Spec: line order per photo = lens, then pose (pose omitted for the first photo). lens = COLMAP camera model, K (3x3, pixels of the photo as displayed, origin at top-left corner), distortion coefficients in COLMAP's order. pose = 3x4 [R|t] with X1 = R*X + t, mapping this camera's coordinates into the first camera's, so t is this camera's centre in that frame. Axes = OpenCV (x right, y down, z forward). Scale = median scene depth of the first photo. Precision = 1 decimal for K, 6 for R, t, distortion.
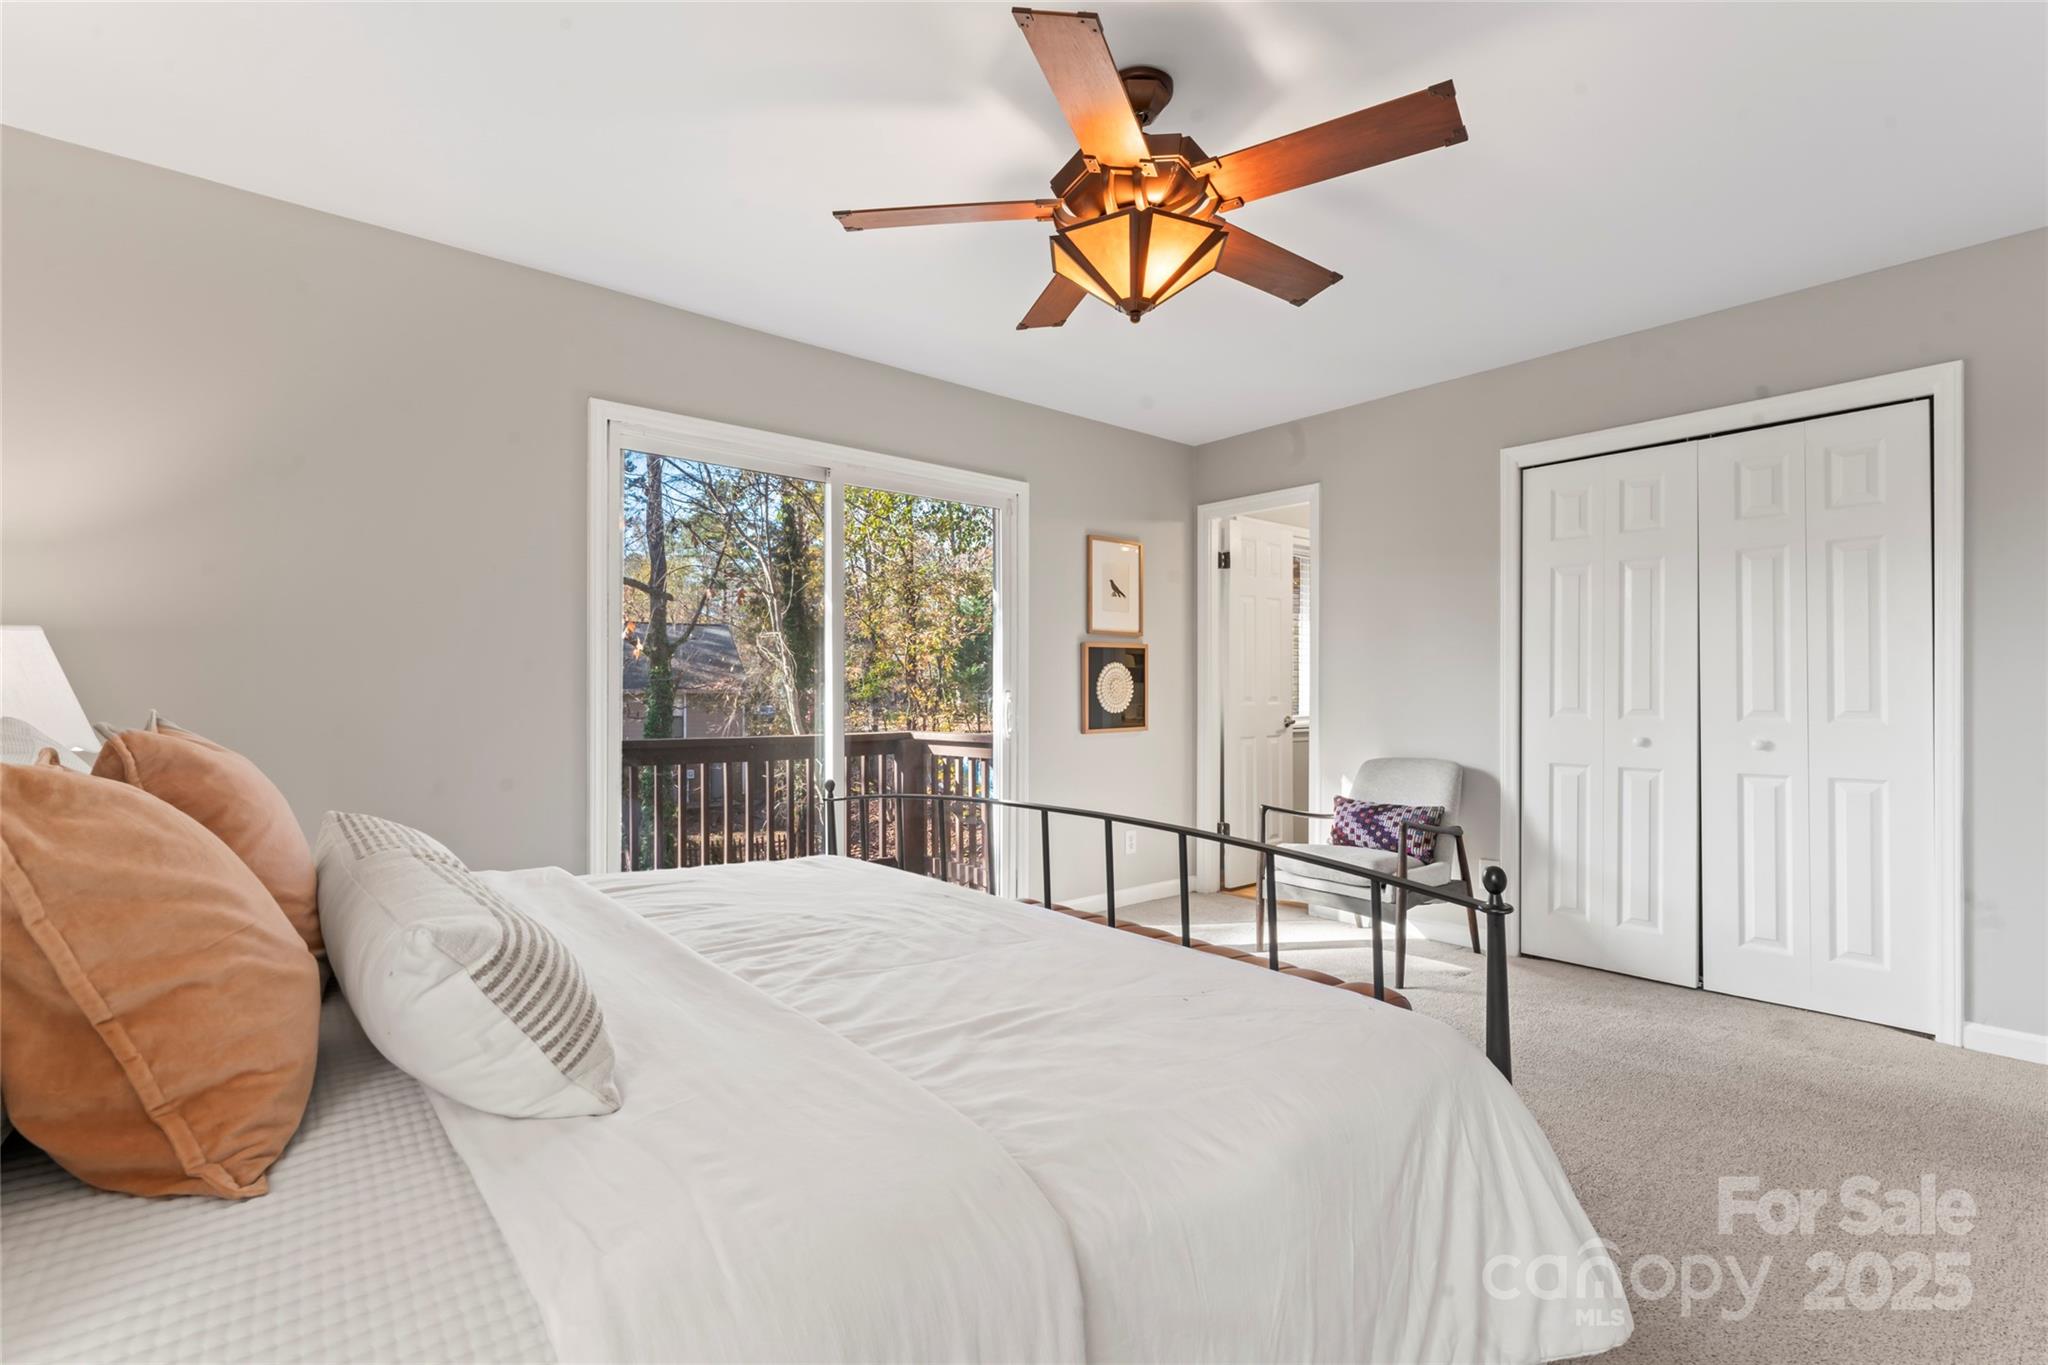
lens RADIAL K [[924.3, 0, 1029.3], [0, 924.3, 695.7], [0, 0, 1]] dist [-0.004135, -0.000016]
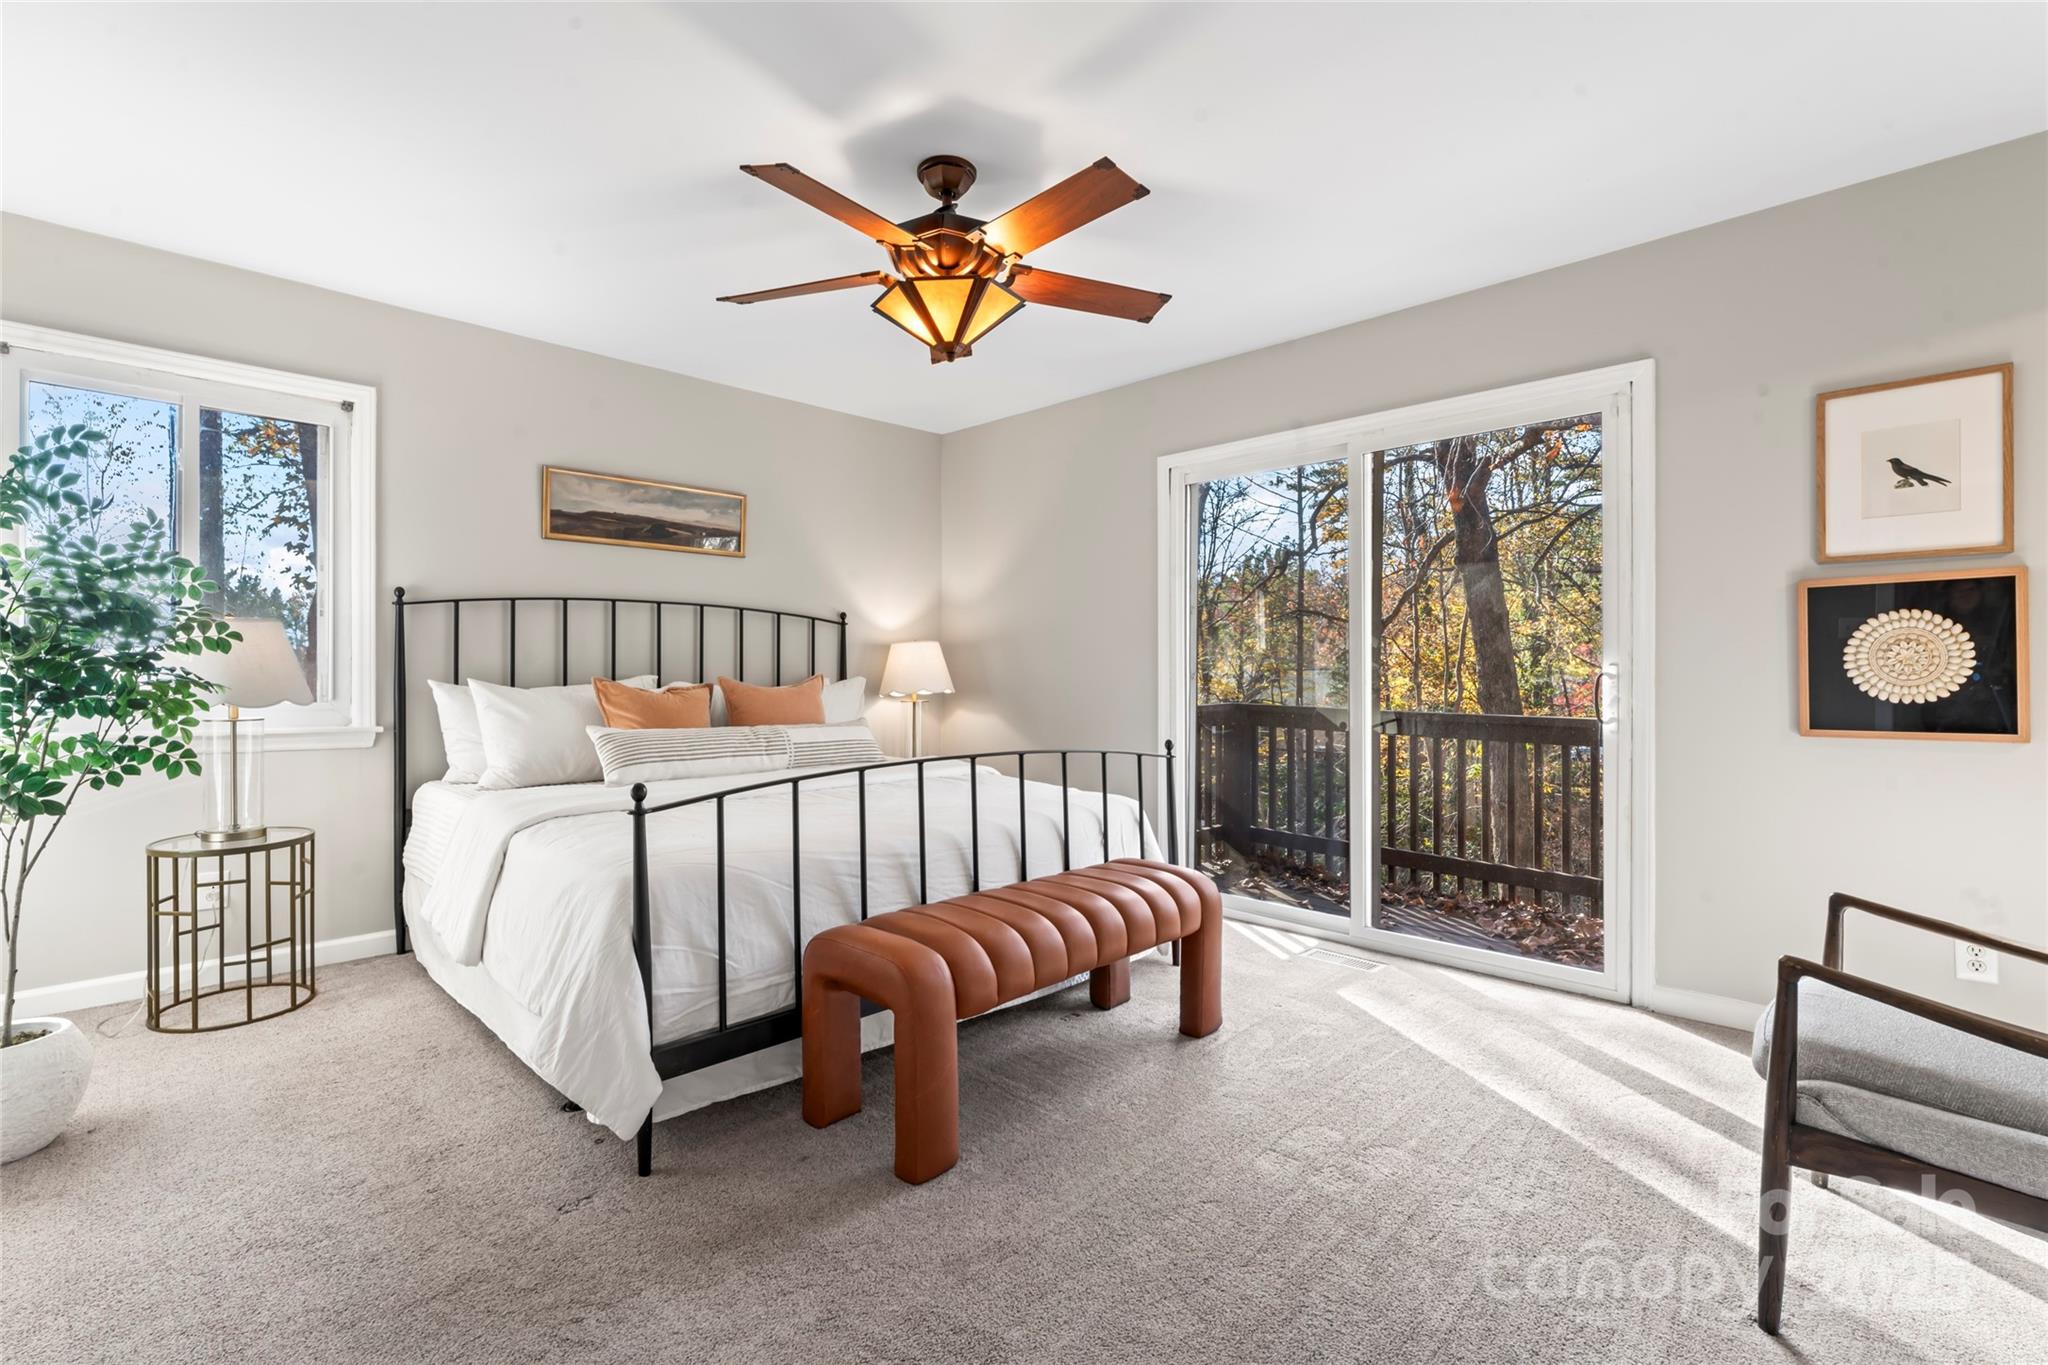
lens RADIAL K [[924.3, 0, 1025.1], [0, 924.3, 669.6], [0, 0, 1]] dist [-0.004135, -0.000016]
pose [[0.082188, 0.002922, -0.996613, 0.601601], [0.001385, 0.999994, 0.003046, -0.002837], [0.996616, -0.001631, 0.082183, 0.451433]]
